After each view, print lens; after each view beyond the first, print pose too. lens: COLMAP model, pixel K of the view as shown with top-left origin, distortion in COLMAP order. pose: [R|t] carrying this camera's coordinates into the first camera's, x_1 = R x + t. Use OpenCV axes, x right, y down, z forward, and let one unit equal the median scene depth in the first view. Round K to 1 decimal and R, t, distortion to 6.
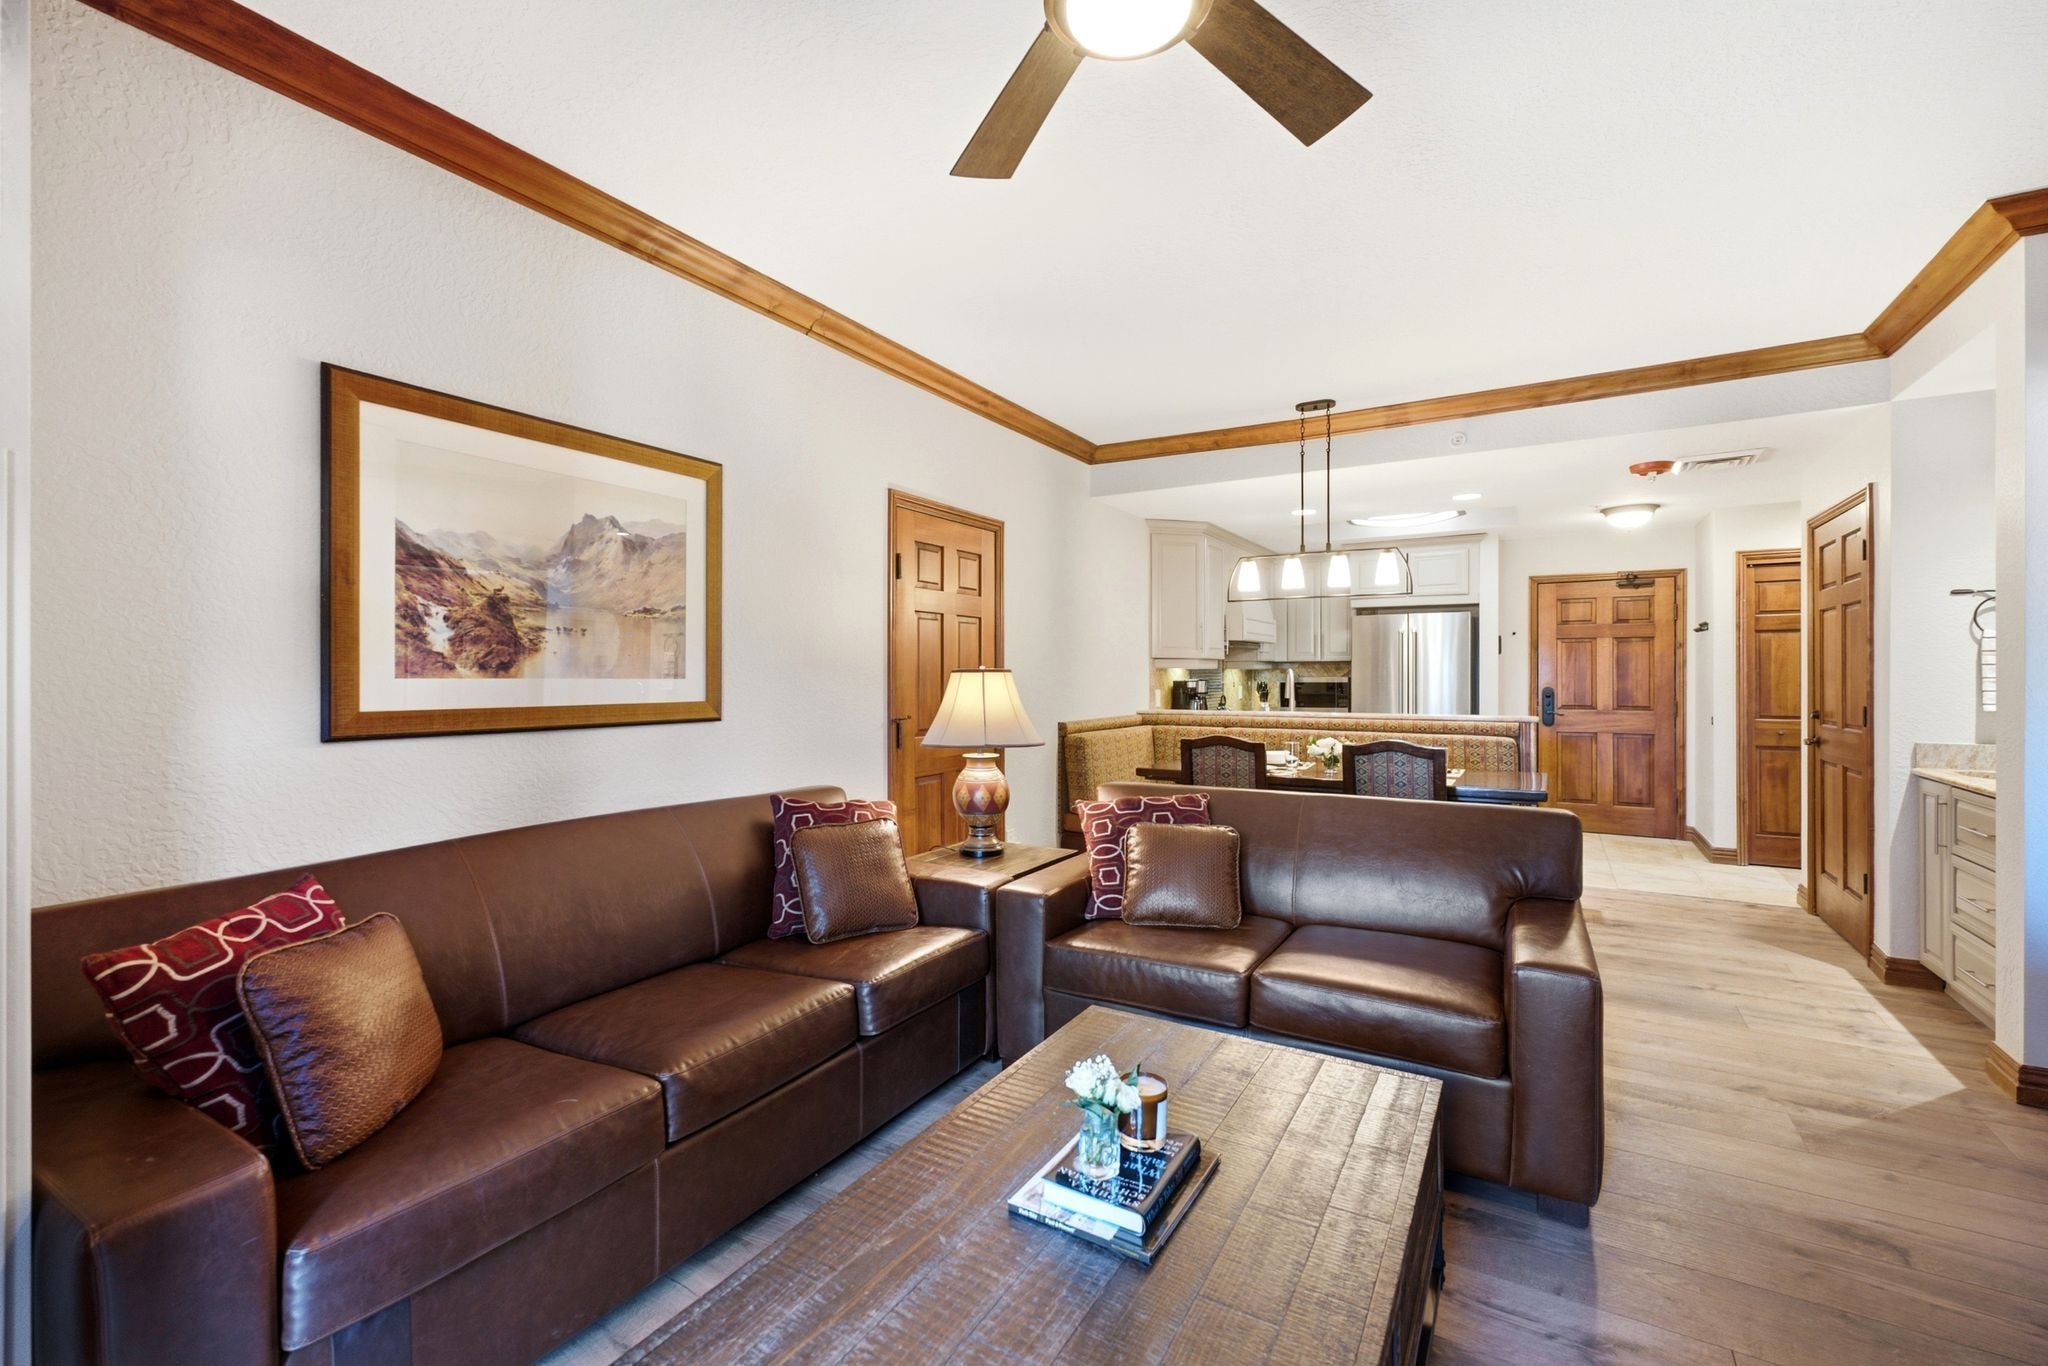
lens RADIAL K [[892.5, 0, 1025.8], [0, 892.5, 676.1], [0, 0, 1]] dist [0.005171, 0.000352]
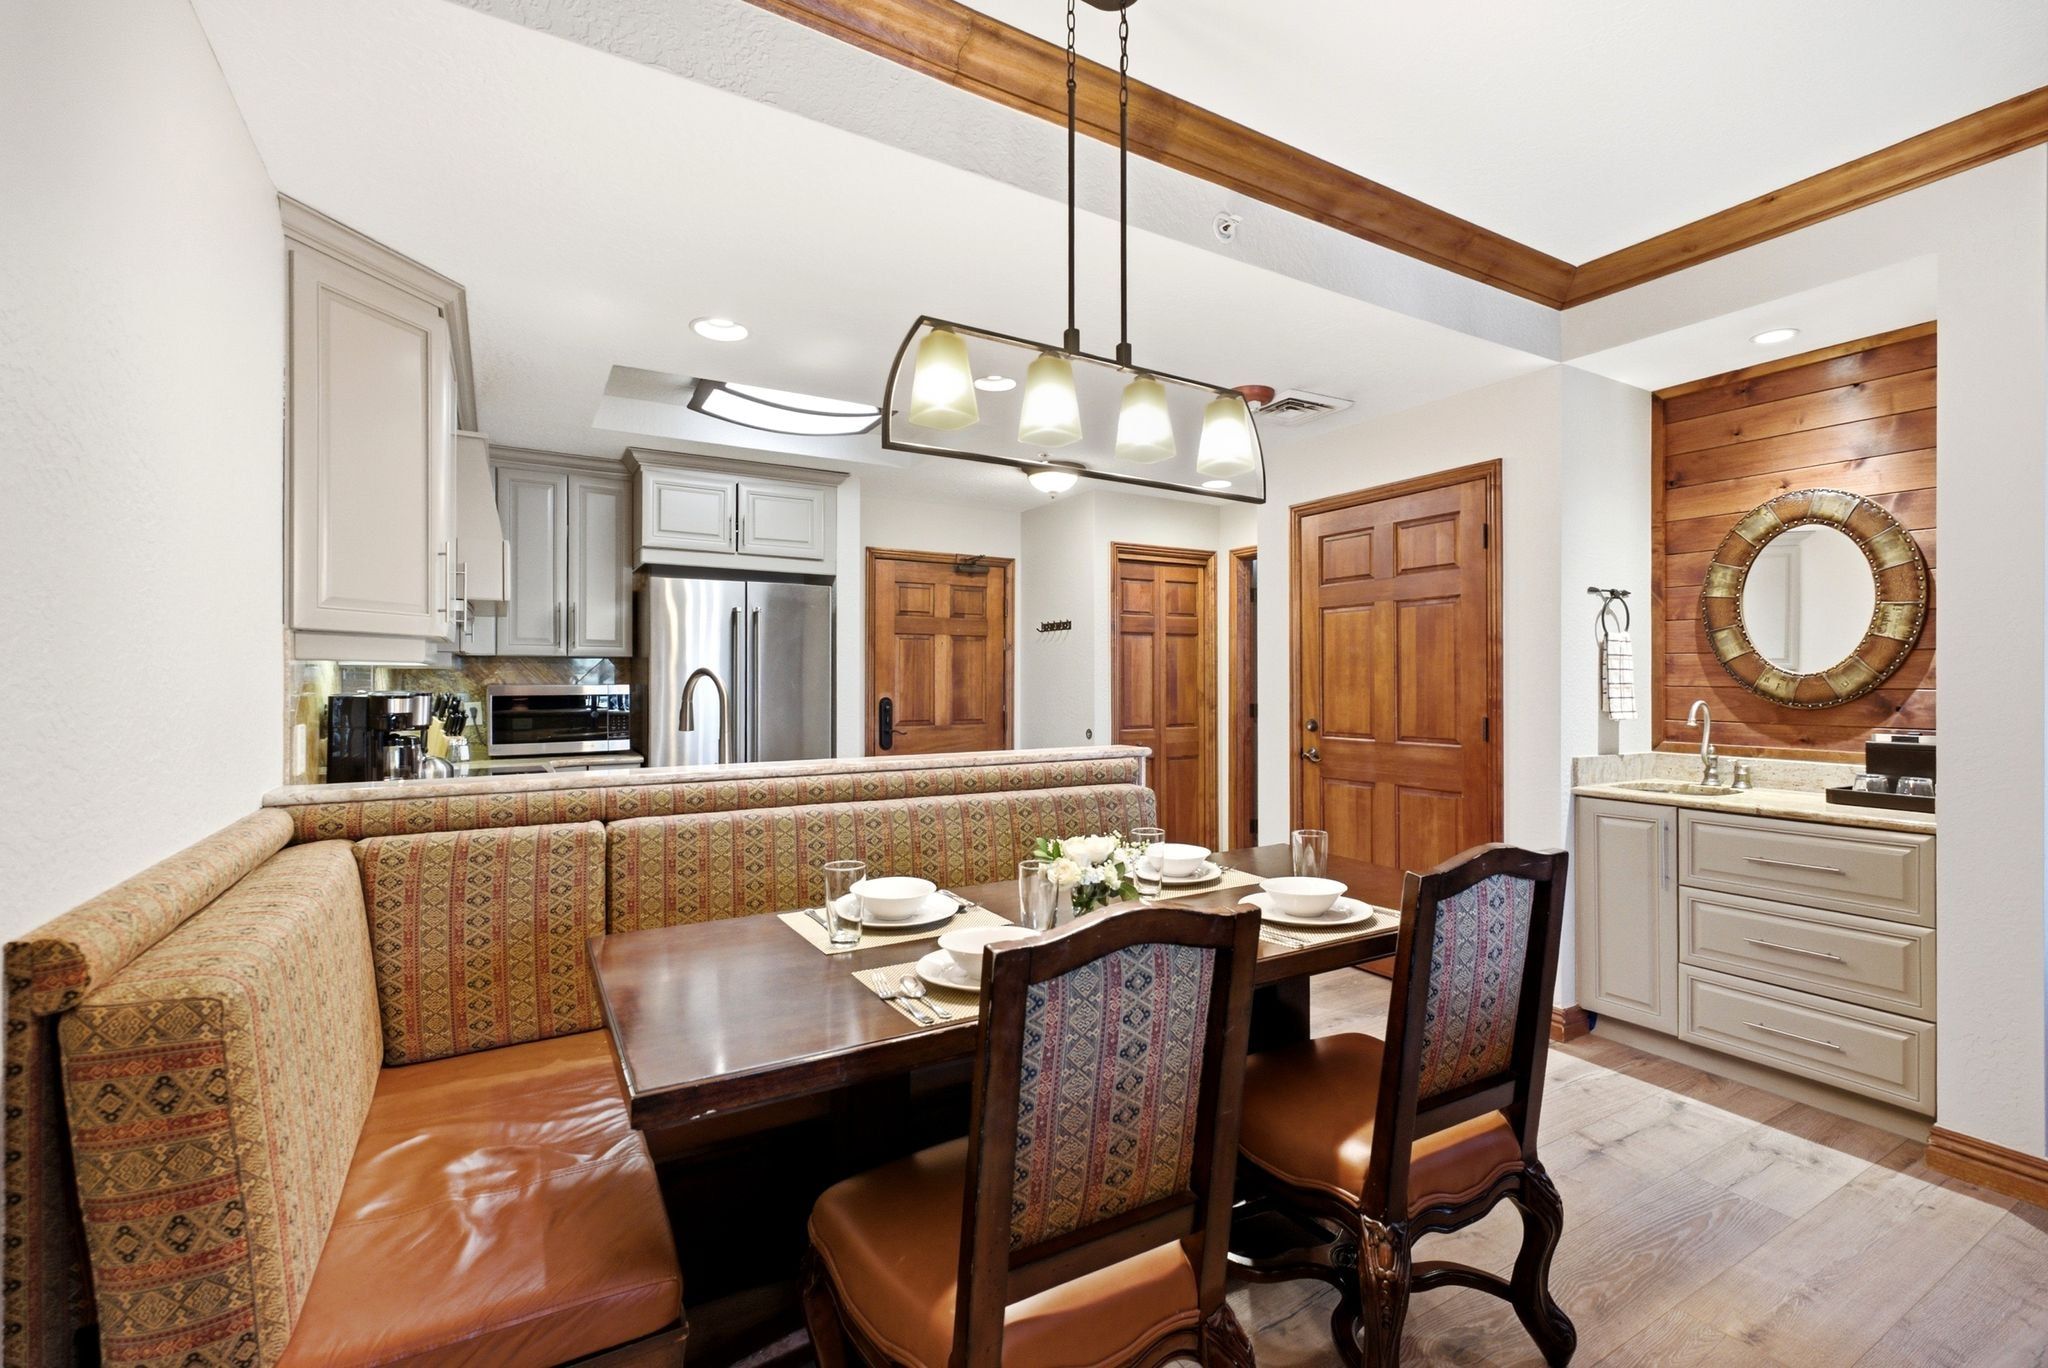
lens RADIAL K [[892.5, 0, 1024.9], [0, 892.5, 675.3], [0, 0, 1]] dist [0.005171, 0.000352]
pose [[0.478629, 0.006719, 0.877992, -0.018996], [0.001971, 0.999960, -0.008727, 0.000414], [-0.878015, 0.005908, 0.478597, 0.566833]]
